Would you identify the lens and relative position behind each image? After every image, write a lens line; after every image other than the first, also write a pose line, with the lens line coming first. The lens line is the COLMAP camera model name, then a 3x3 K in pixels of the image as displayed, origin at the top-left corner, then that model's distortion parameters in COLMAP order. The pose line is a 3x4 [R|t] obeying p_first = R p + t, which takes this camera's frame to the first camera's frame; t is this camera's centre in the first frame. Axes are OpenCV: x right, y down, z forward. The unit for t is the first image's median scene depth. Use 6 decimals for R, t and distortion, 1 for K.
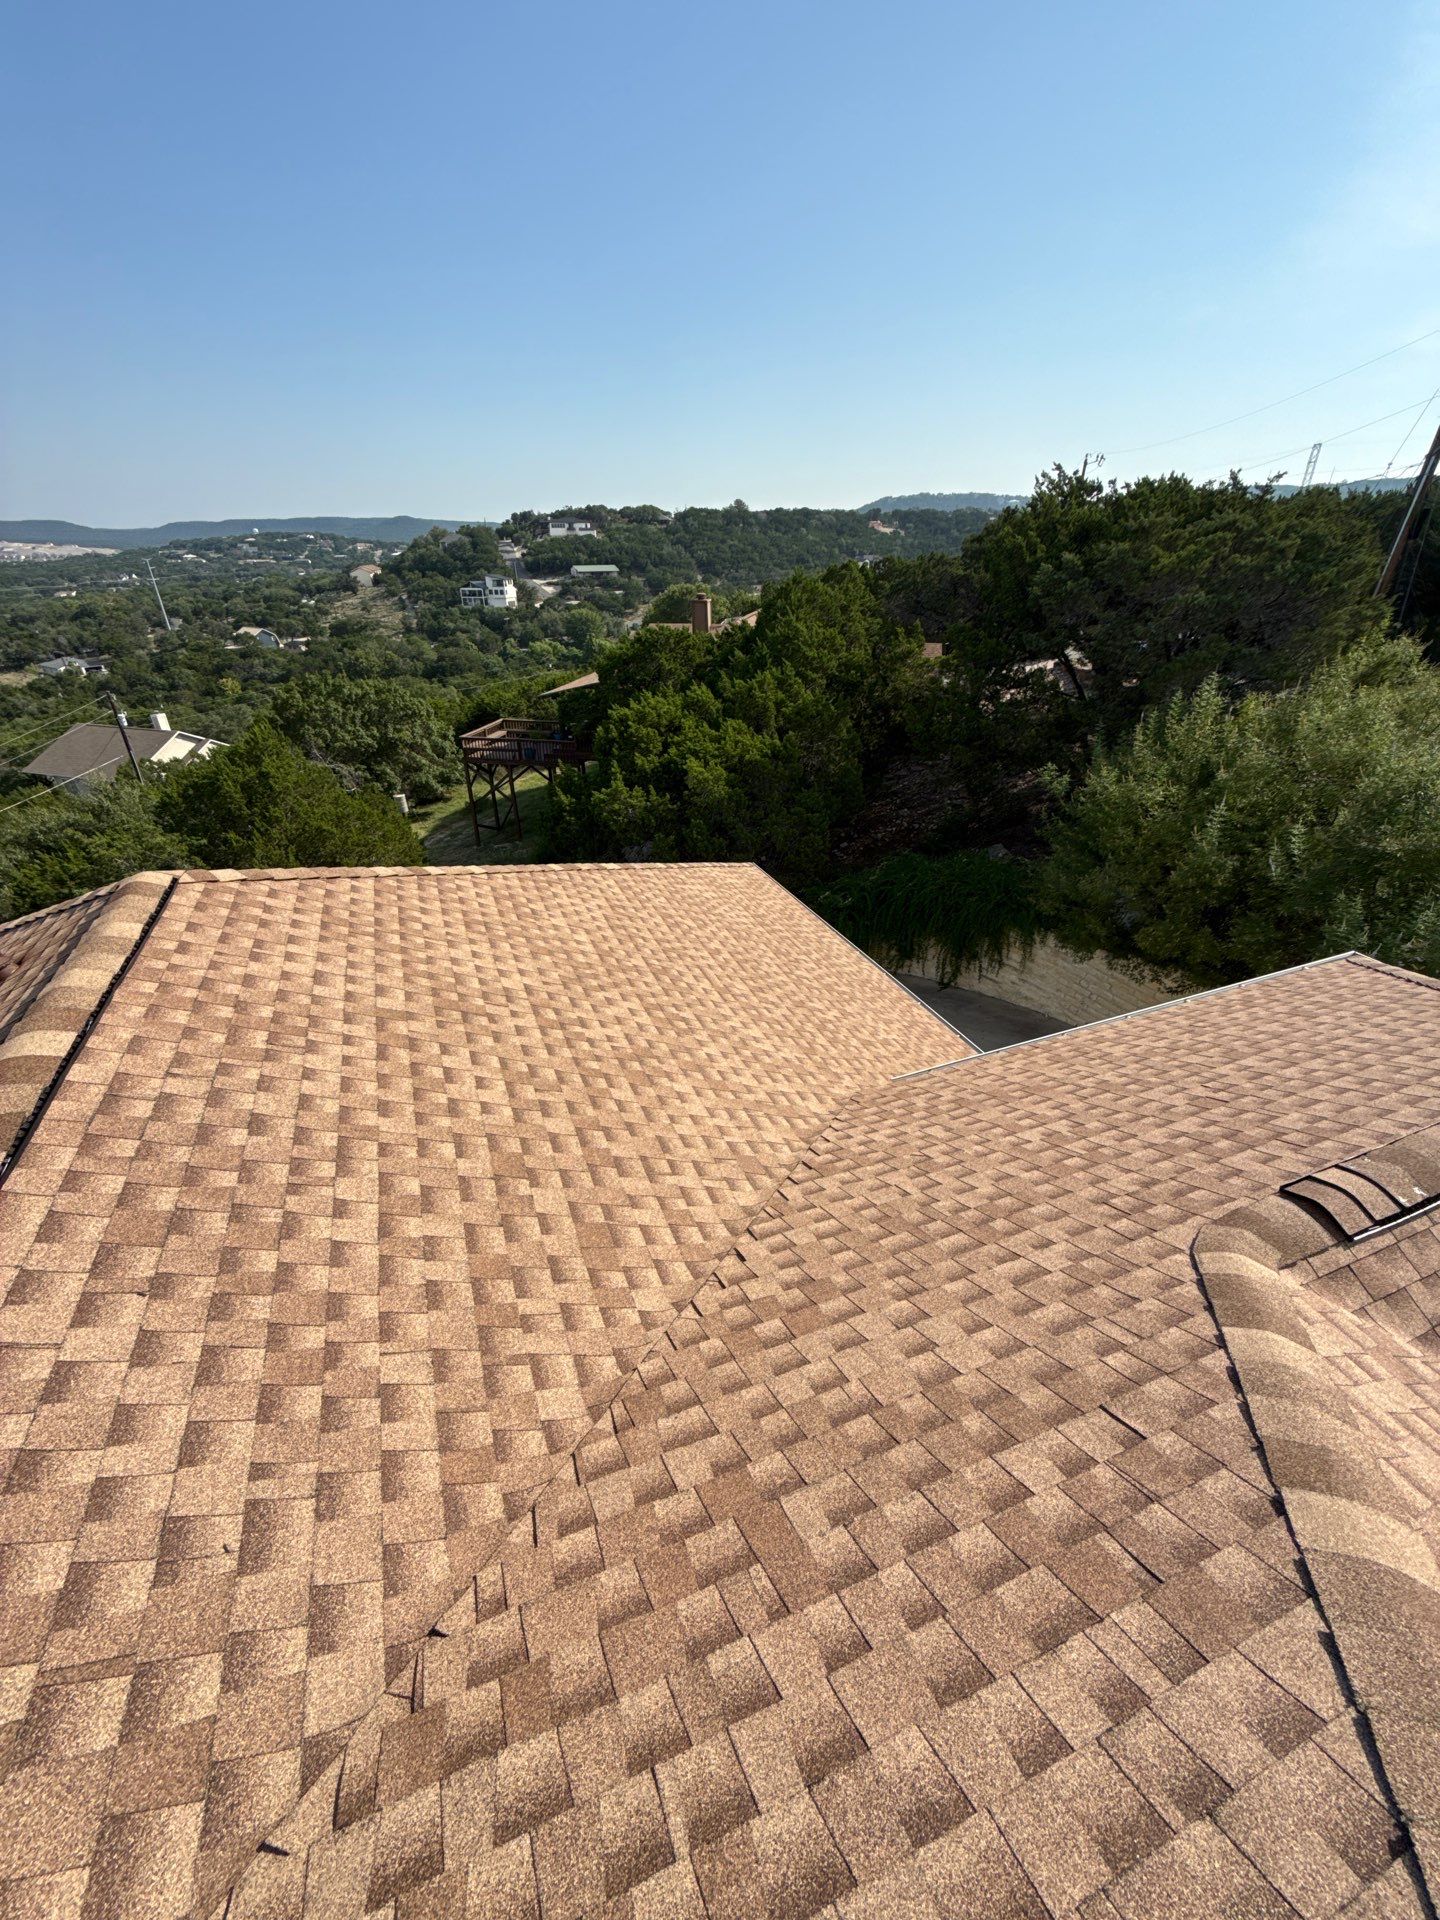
lens RADIAL K [[762.1, 0, 724.6], [0, 762.1, 966.6], [0, 0, 1]] dist [0.011644, 0.000413]
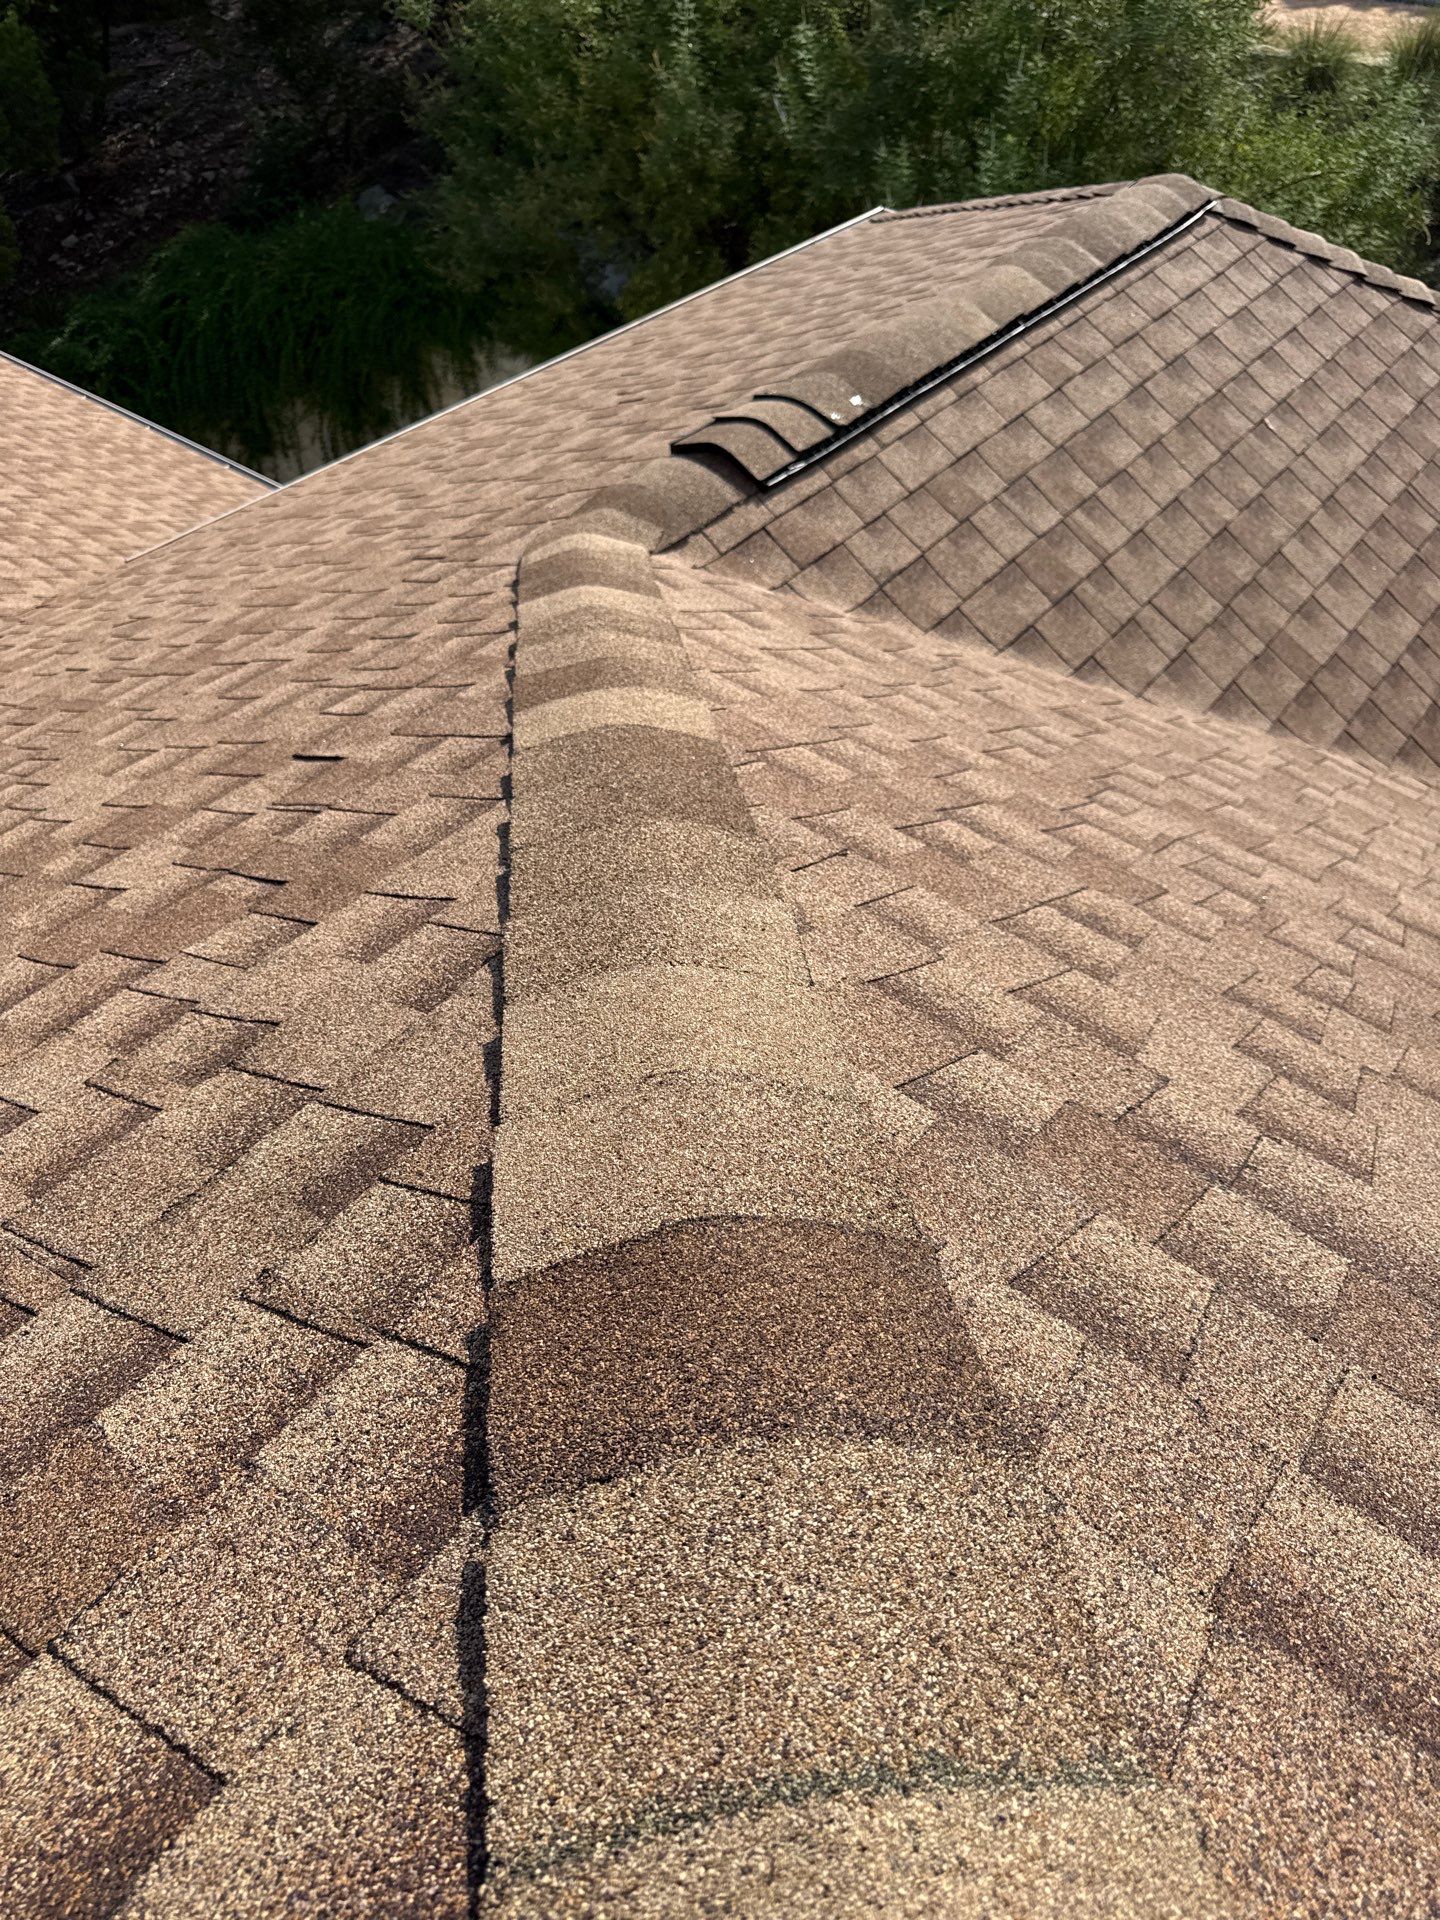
lens RADIAL K [[1380.0, 0, 703.9], [0, 1380.0, 968.0], [0, 0, 1]] dist [-0.002069, -0.007921]
pose [[0.867534, -0.330516, 0.371677, 0.236438], [0.205126, 0.918516, 0.338010, 0.313695], [-0.453109, -0.216995, 0.864642, 0.002032]]
